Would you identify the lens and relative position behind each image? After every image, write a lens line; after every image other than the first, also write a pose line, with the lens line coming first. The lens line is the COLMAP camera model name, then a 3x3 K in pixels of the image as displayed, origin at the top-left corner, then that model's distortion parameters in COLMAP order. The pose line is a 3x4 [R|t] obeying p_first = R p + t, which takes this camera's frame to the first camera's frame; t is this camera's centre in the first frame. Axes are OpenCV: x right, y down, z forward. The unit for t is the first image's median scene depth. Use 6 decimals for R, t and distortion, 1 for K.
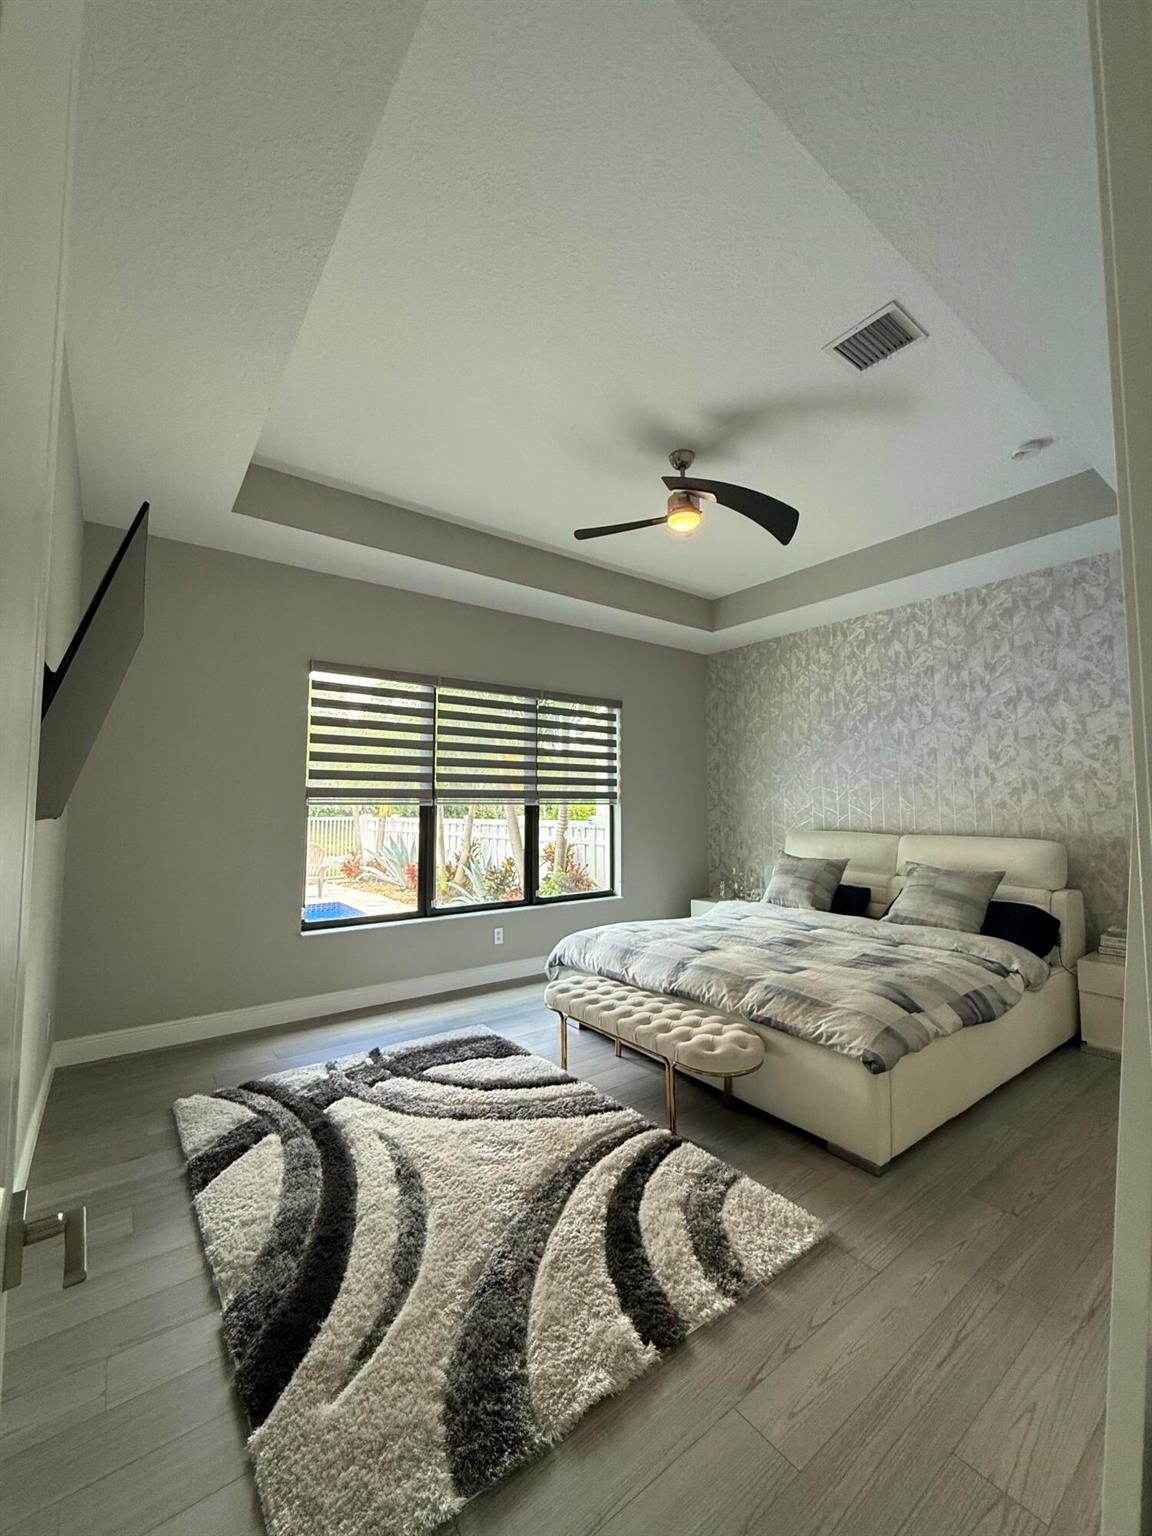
lens RADIAL K [[611.2, 0, 574.7], [0, 611.2, 766.2], [0, 0, 1]] dist [-0.001198, -0.000525]
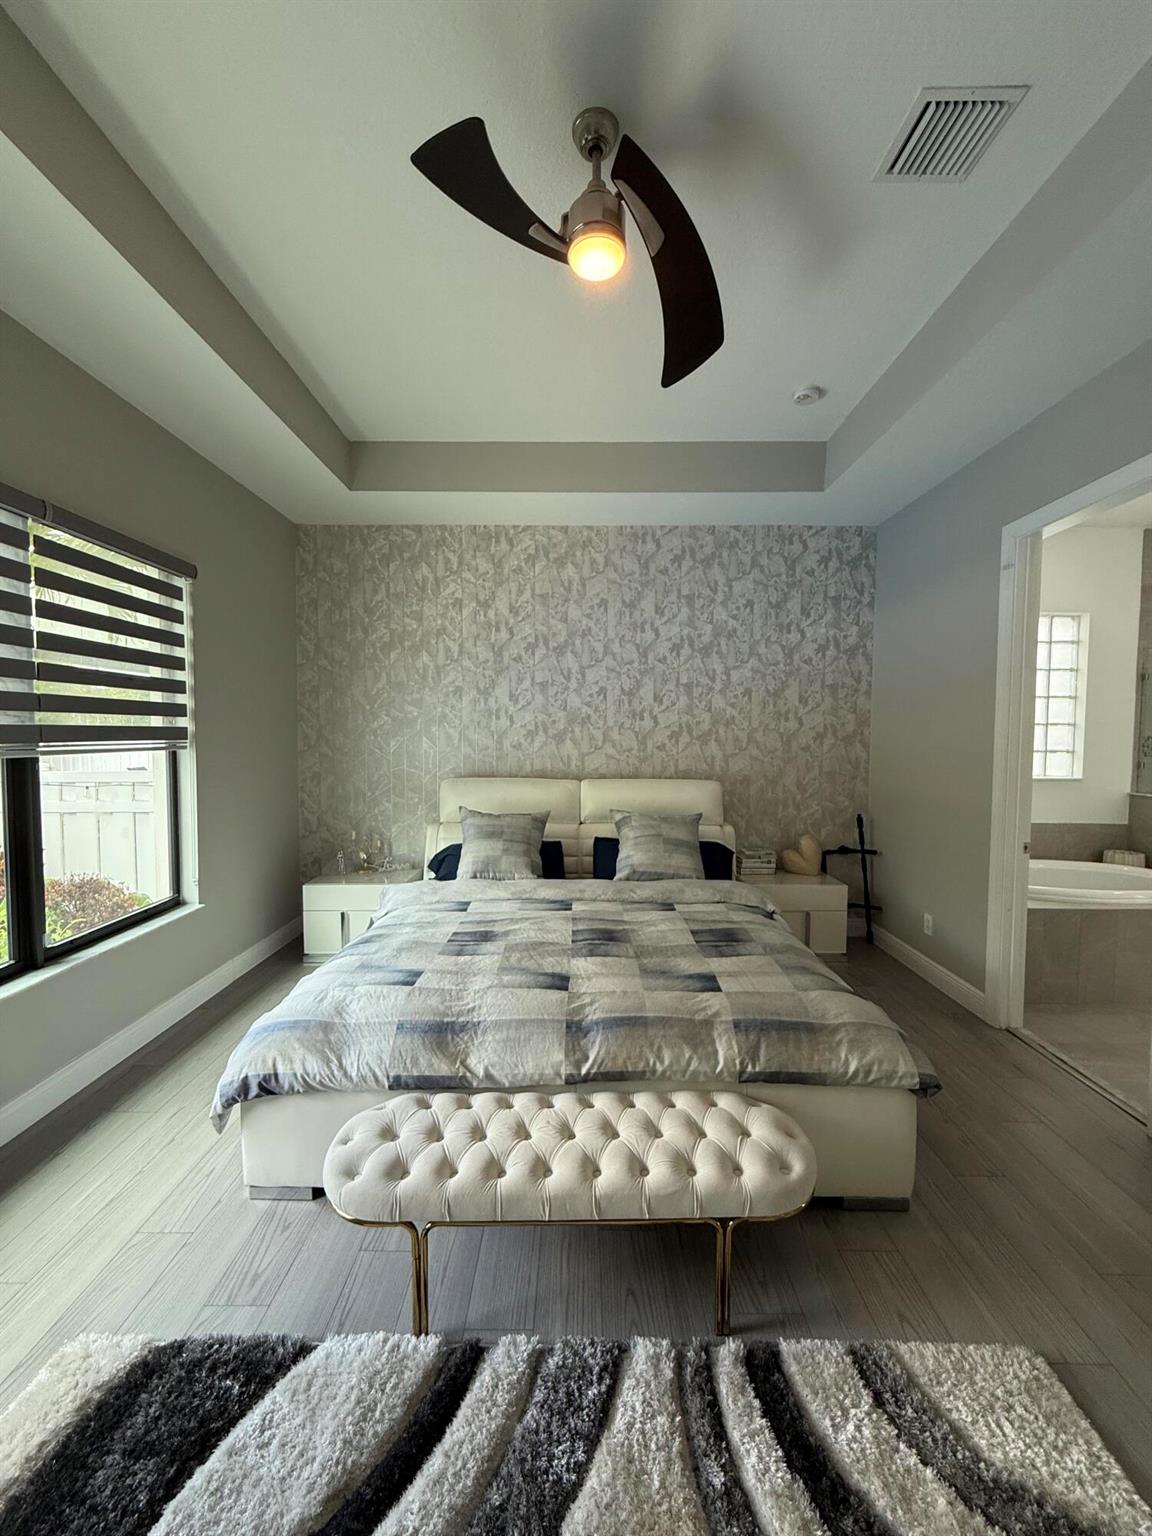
lens RADIAL K [[611.2, 0, 574.7], [0, 611.2, 766.2], [0, 0, 1]] dist [-0.001198, -0.000525]
pose [[0.607108, -0.040410, 0.793591, -0.201102], [-0.055307, 0.994135, 0.092932, 0.006288], [-0.792692, -0.100312, 0.601313, 0.440911]]
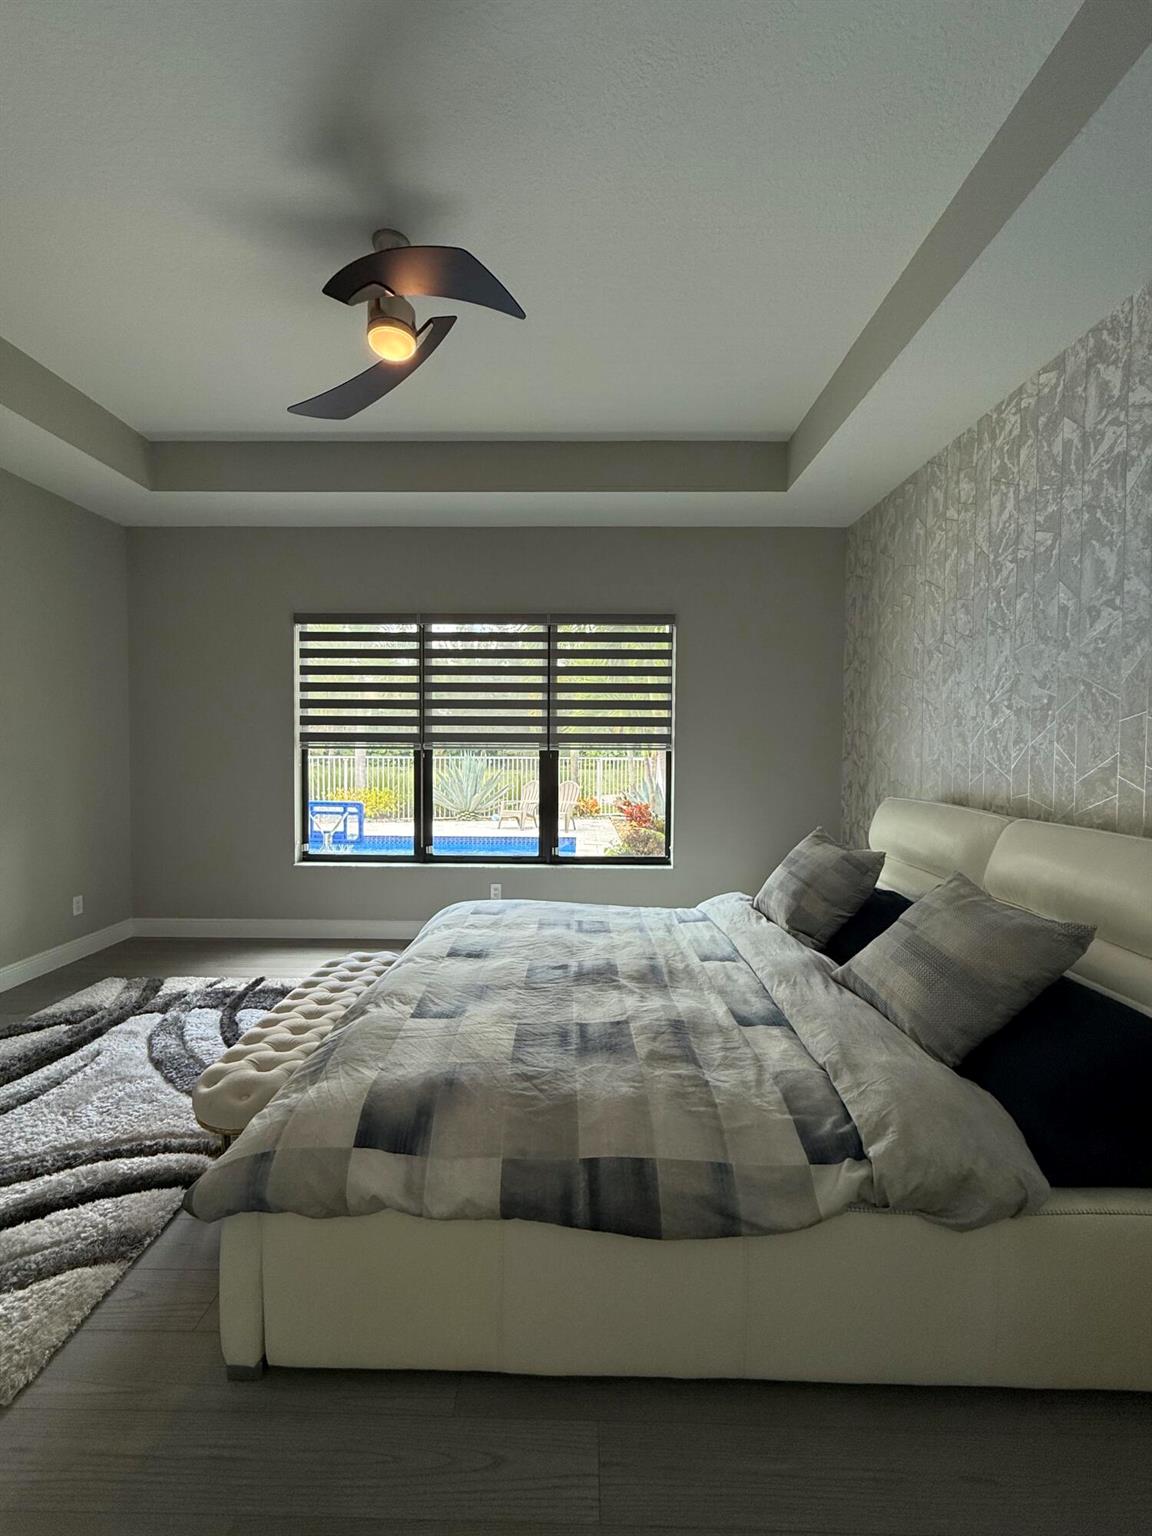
lens RADIAL K [[611.2, 0, 574.7], [0, 611.2, 766.2], [0, 0, 1]] dist [-0.001198, -0.000525]
pose [[0.795460, 0.026663, -0.605420, 0.535547], [0.031025, 0.995930, 0.084625, 0.015370], [0.605212, -0.086099, 0.791395, 0.374576]]
